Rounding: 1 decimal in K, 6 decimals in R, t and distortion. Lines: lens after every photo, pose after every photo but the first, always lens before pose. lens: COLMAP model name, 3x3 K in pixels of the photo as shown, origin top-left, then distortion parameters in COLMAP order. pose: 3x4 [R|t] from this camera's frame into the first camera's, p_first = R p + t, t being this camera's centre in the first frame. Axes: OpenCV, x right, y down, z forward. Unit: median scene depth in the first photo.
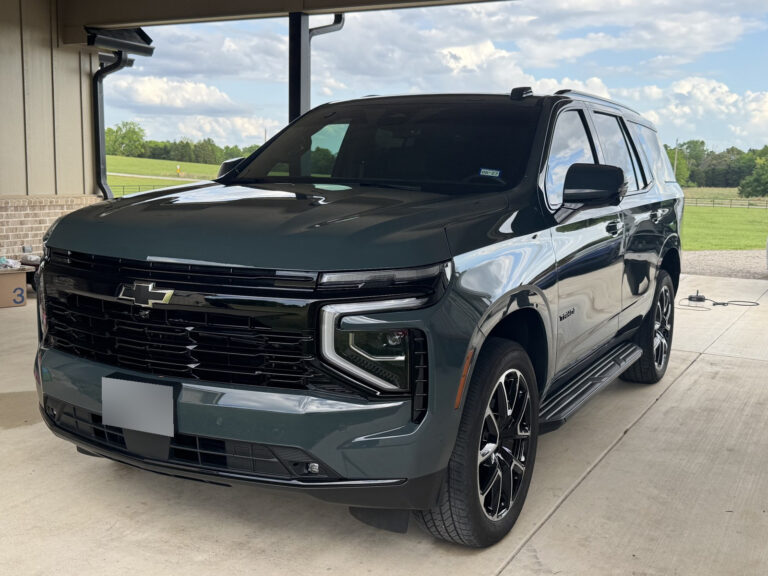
lens RADIAL K [[623.8, 0, 384.0], [0, 623.8, 288.0], [0, 0, 1]] dist [0.004329, 0.002900]
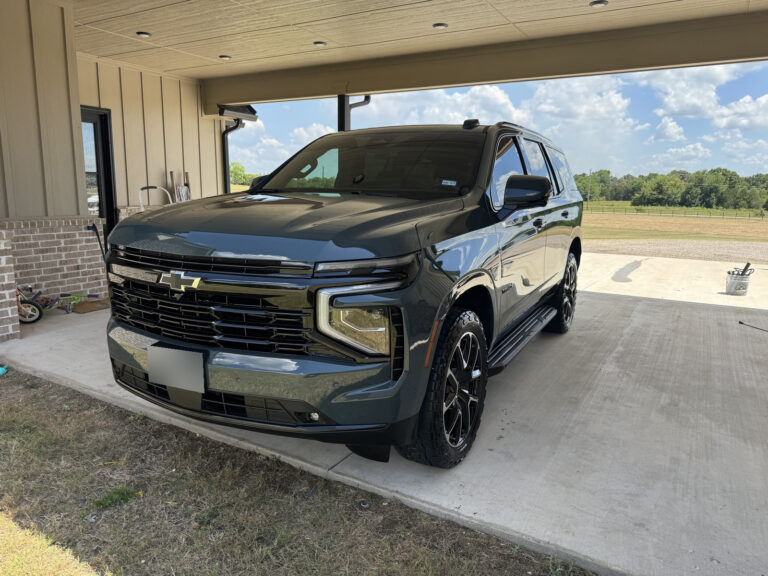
lens RADIAL K [[623.8, 0, 384.0], [0, 623.8, 288.0], [0, 0, 1]] dist [0.004329, 0.002900]
pose [[0.997913, -0.015805, 0.062604, -0.051424], [0.016356, 0.999832, -0.008297, 0.044188], [-0.062462, 0.009303, 0.998004, -0.293841]]
